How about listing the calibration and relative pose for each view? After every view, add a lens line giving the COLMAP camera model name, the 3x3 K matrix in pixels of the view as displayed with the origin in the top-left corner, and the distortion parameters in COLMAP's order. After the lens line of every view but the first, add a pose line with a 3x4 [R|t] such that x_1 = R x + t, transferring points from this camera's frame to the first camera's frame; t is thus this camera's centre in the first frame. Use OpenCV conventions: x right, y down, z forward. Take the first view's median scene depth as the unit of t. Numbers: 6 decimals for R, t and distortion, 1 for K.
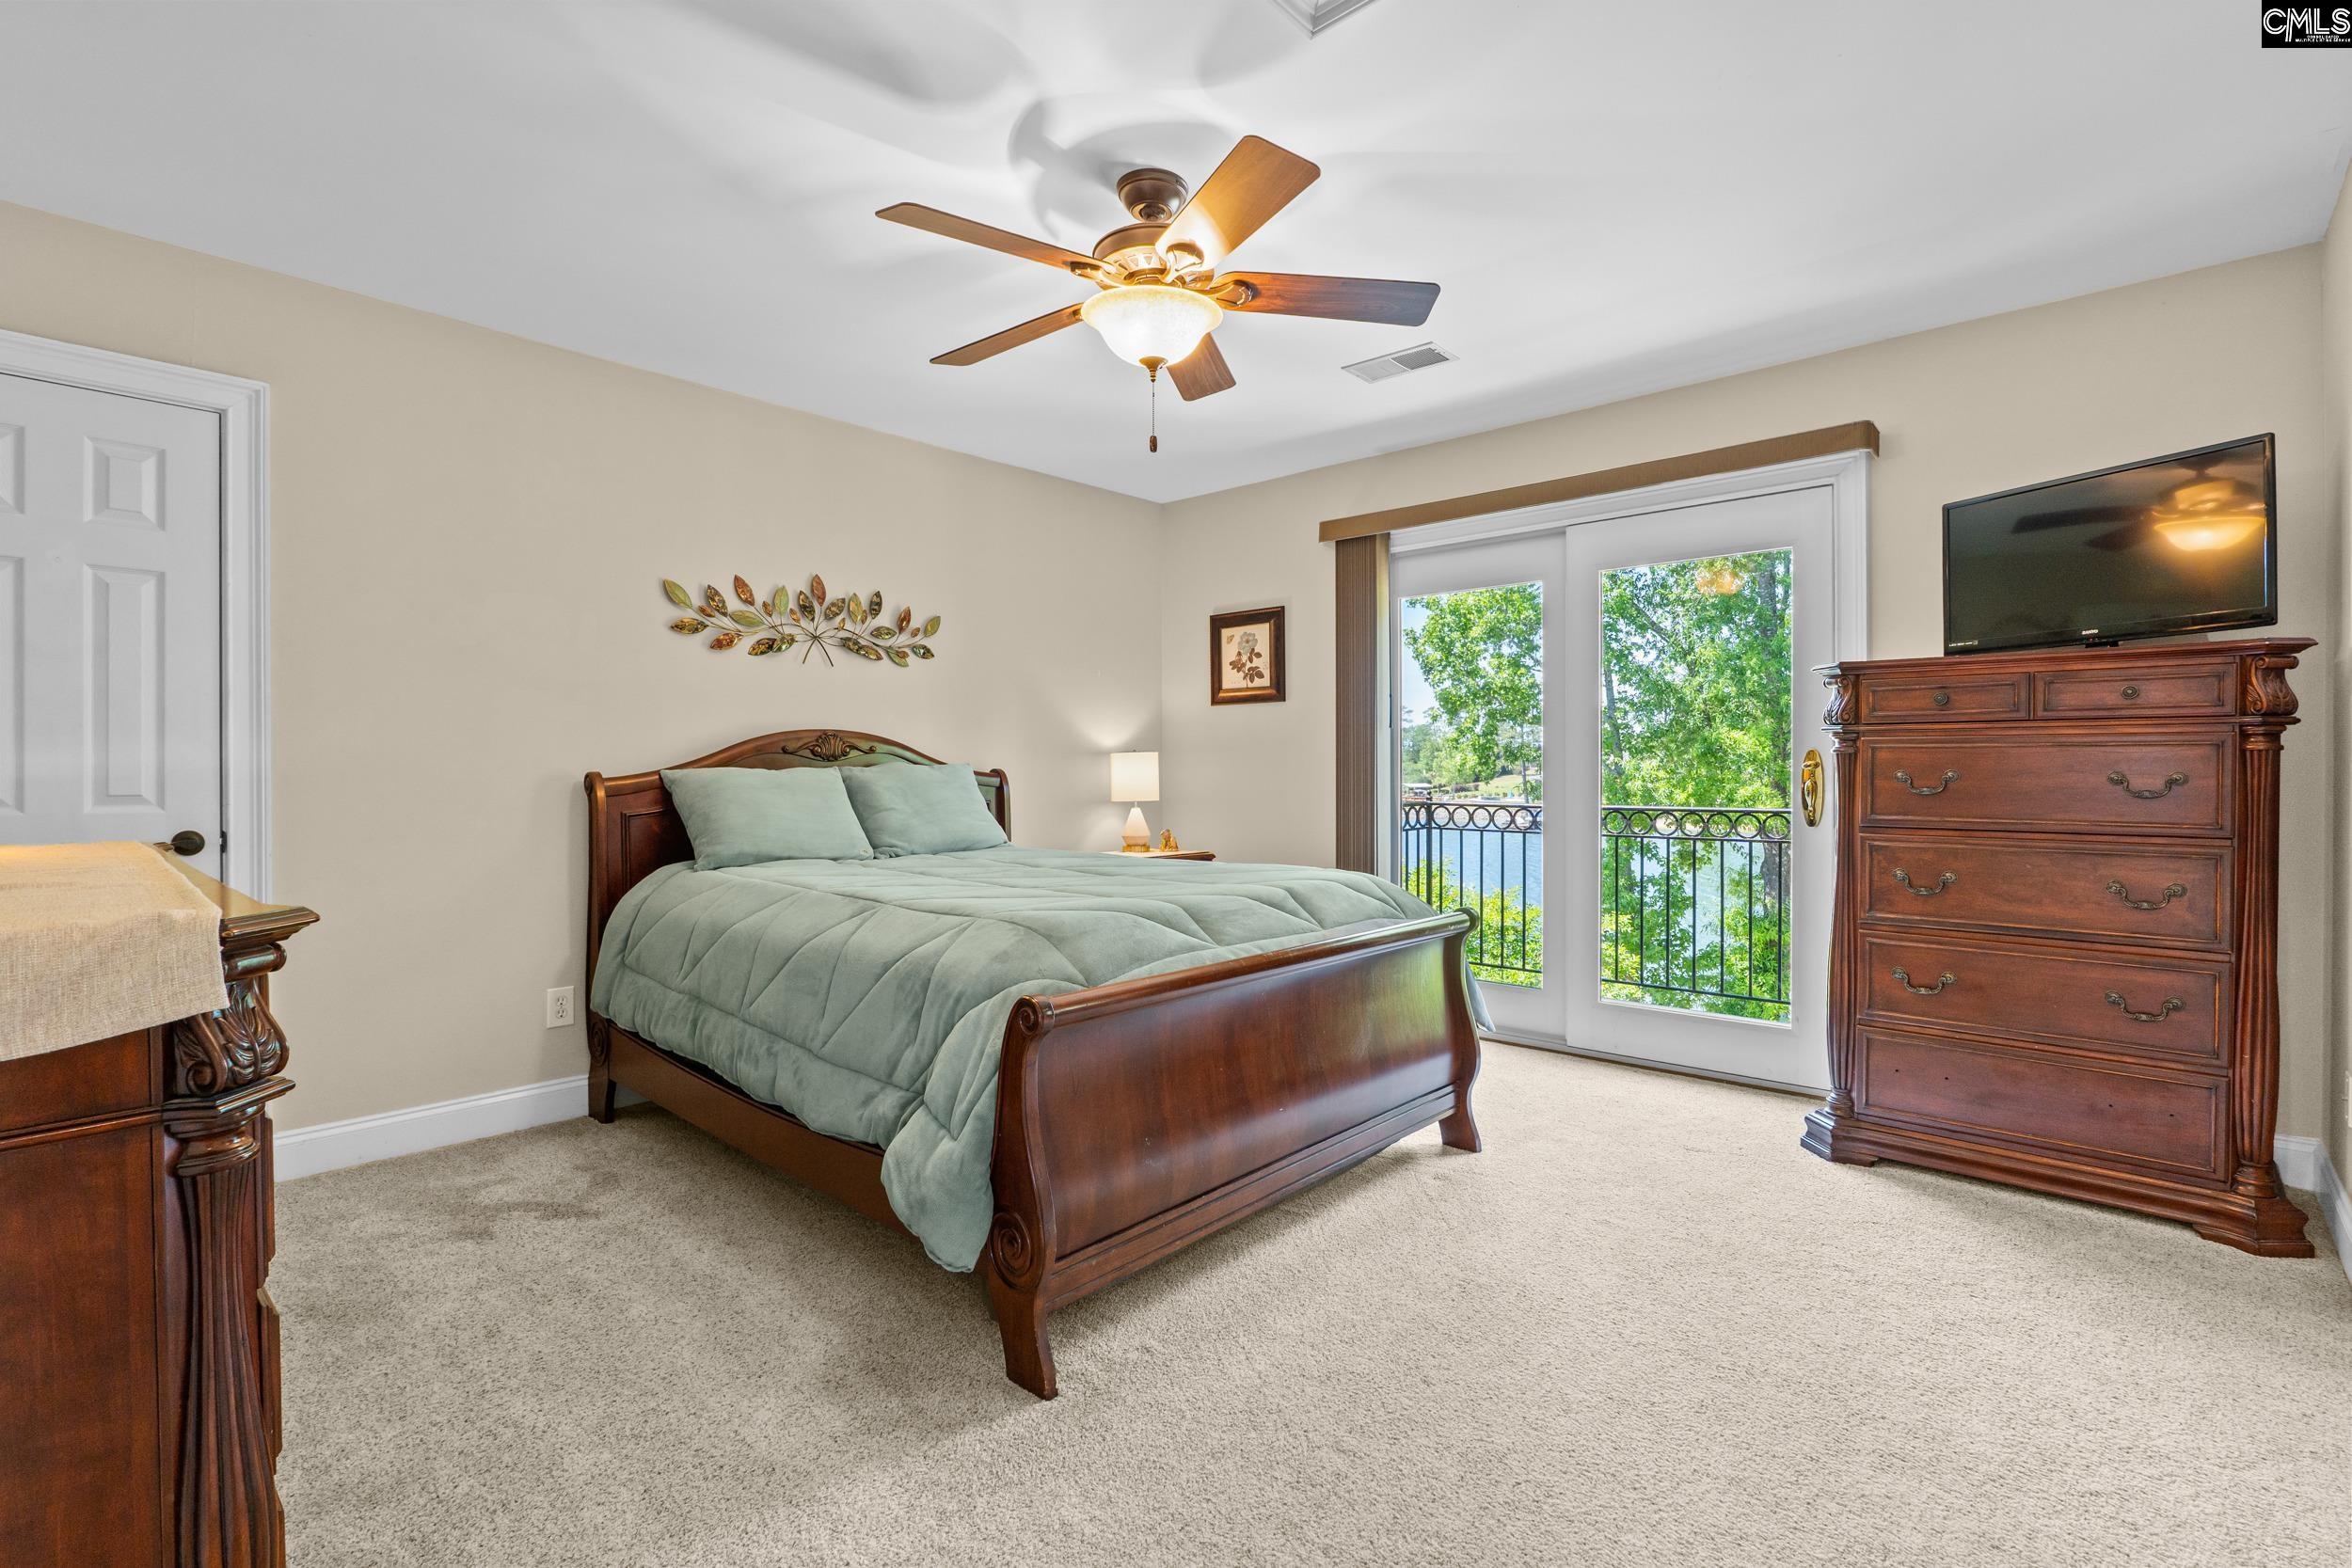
lens RADIAL K [[1067.3, 0, 1182.5], [0, 1067.3, 767.1], [0, 0, 1]] dist [-0.009500, -0.000274]
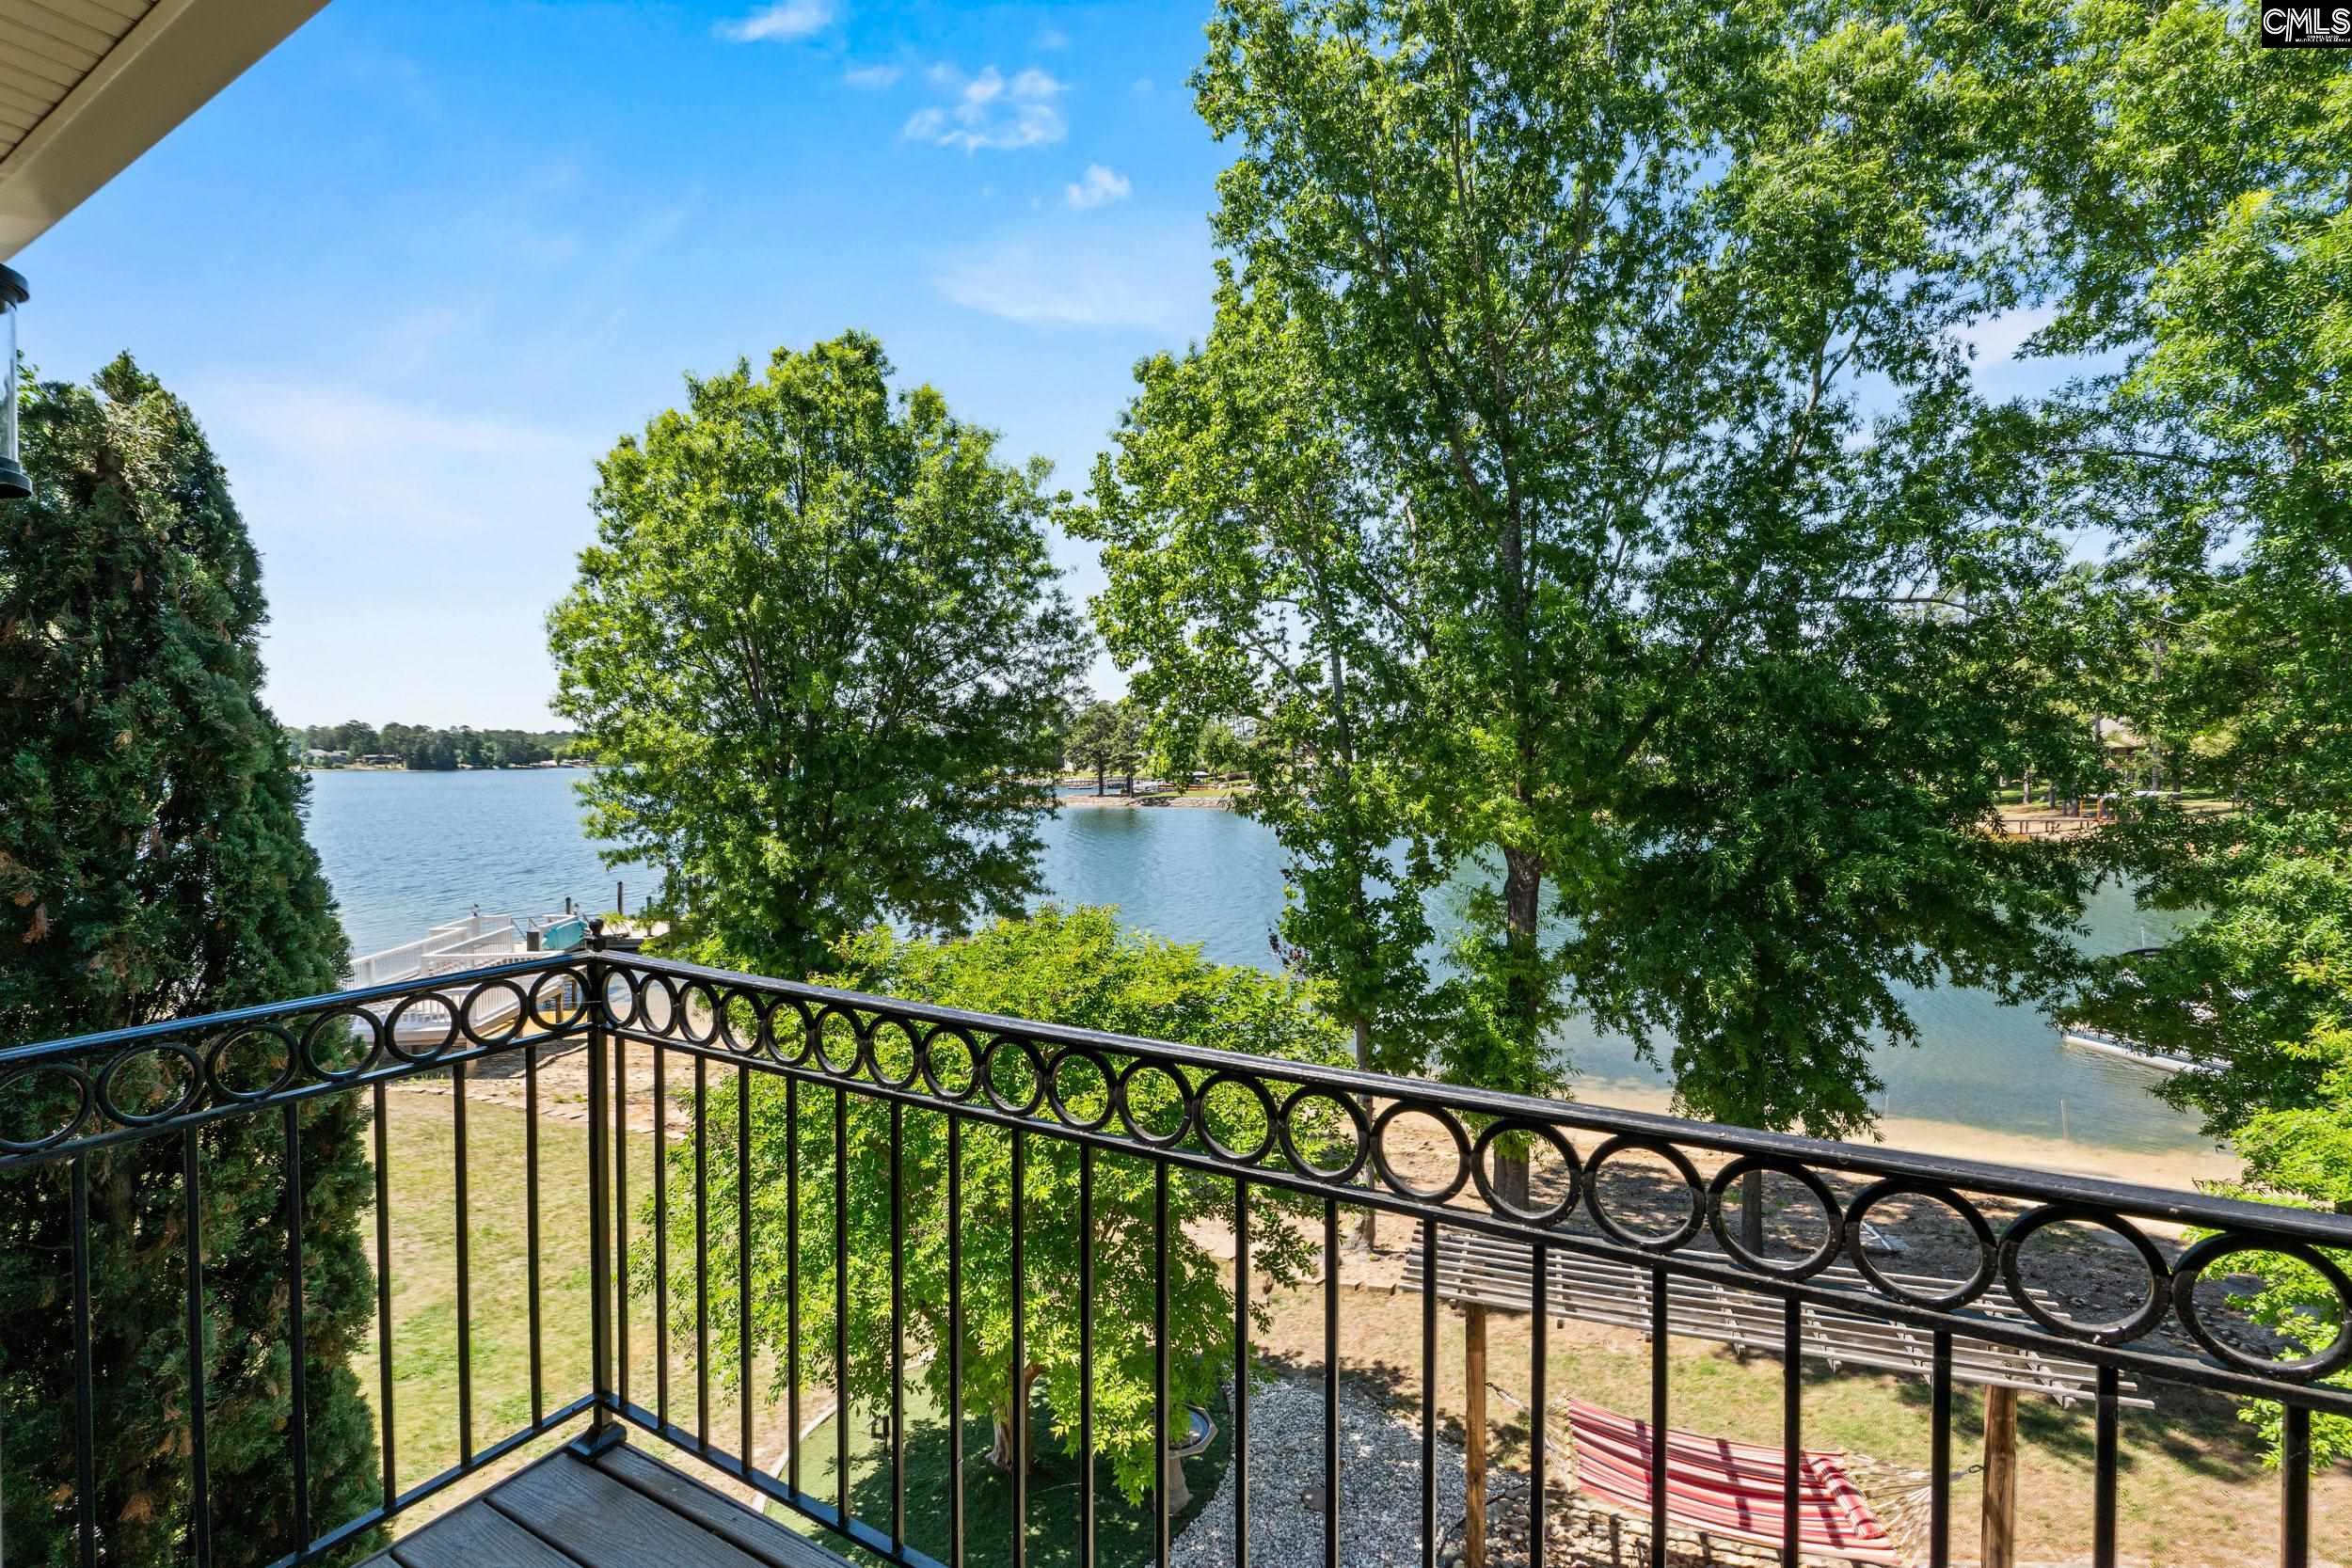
lens RADIAL K [[1067.3, 0, 1179.9], [0, 1067.3, 778.2], [0, 0, 1]] dist [-0.009500, -0.000274]
pose [[0.980903, -0.000798, 0.194498, 0.123278], [-0.003775, 0.999725, 0.023144, -0.012025], [-0.194463, -0.023436, 0.980630, 0.217222]]
